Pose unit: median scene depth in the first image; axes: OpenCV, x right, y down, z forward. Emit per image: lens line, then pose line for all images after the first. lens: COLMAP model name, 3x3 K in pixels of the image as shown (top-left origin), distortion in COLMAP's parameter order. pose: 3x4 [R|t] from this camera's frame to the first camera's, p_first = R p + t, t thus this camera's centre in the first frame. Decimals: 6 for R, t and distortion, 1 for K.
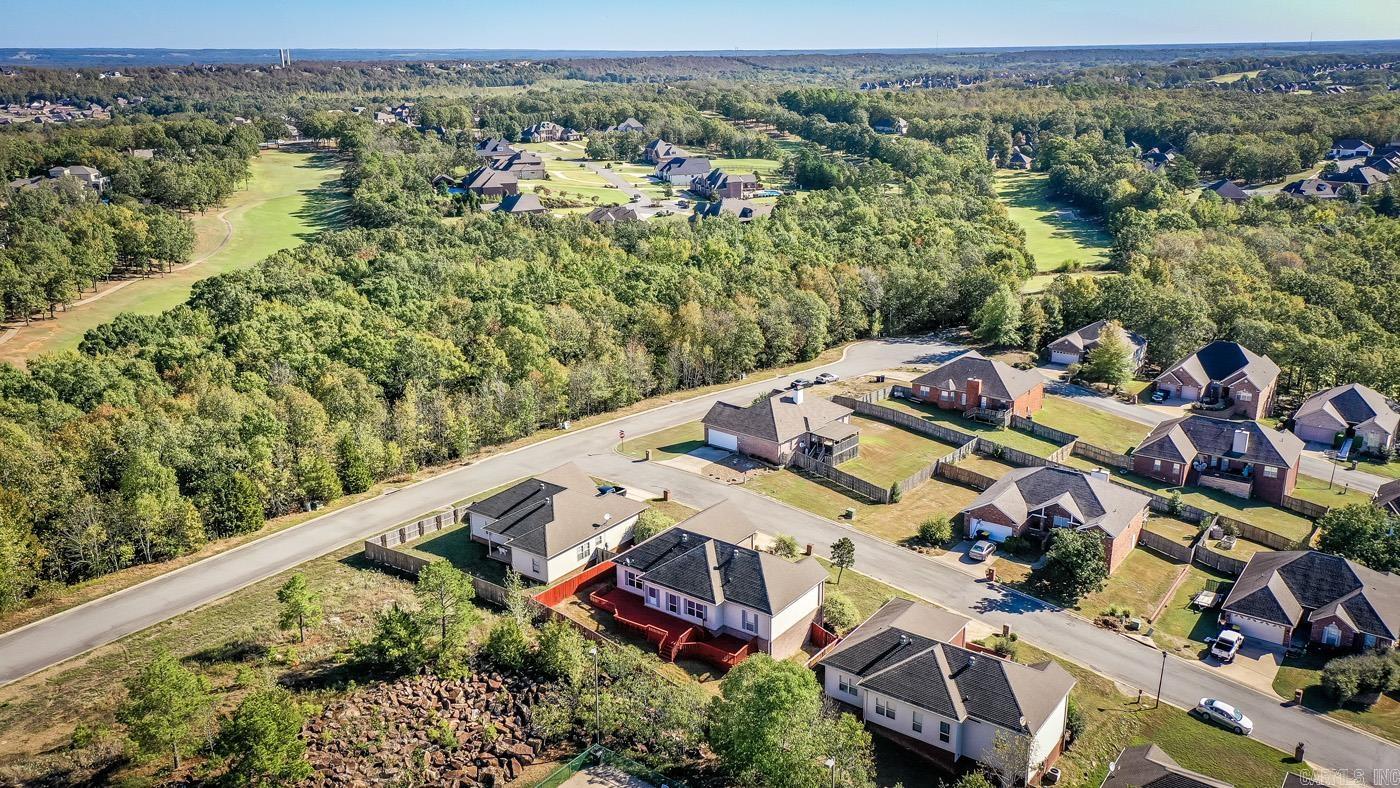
lens RADIAL K [[1157.4, 0, 698.9], [0, 1157.4, 393.0], [0, 0, 1]] dist [0.038350, 0.001320]
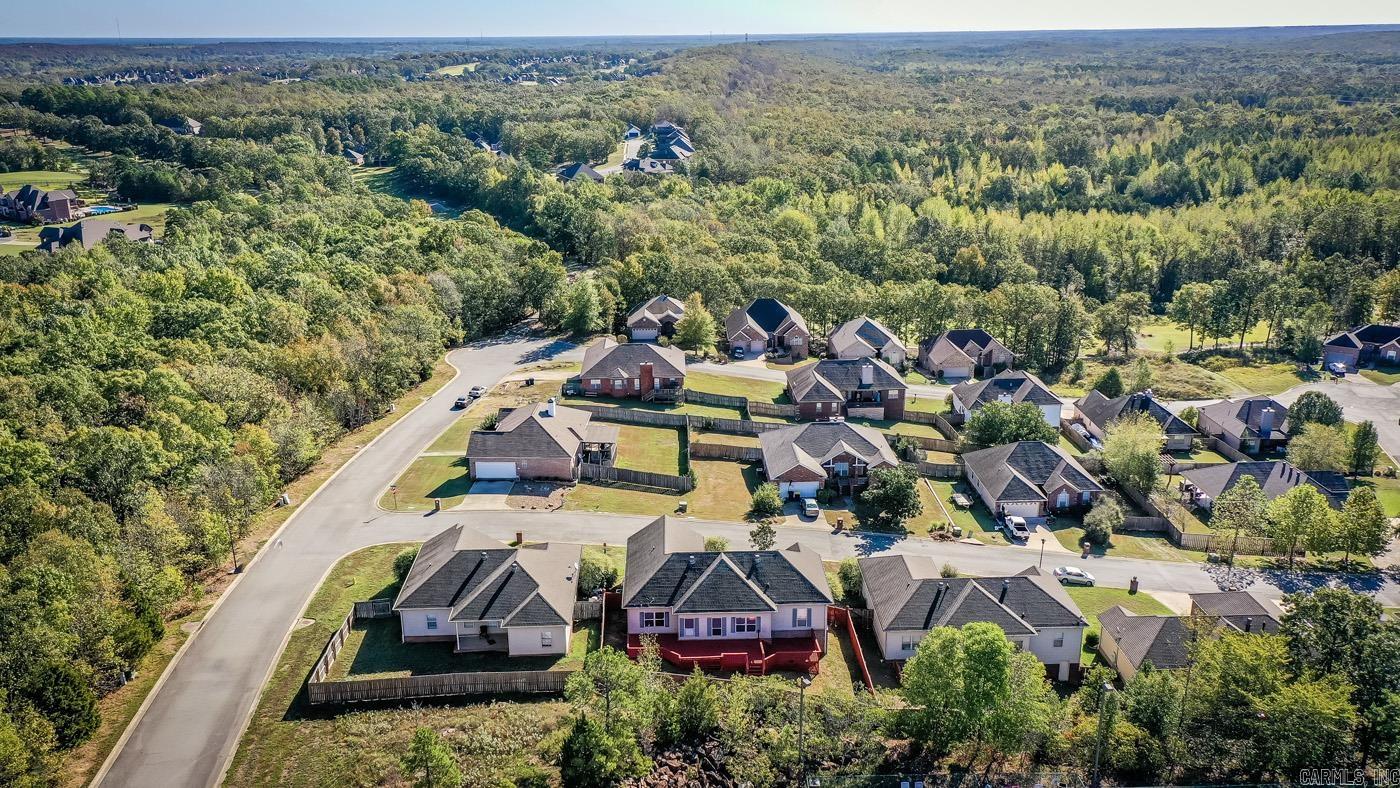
lens RADIAL K [[1157.4, 0, 699.3], [0, 1157.4, 395.4], [0, 0, 1]] dist [0.038350, 0.001320]
pose [[0.772873, -0.186524, 0.606528, -0.363943], [0.181531, 0.980867, 0.070325, -0.048358], [-0.608040, 0.055751, 0.791946, 0.147442]]
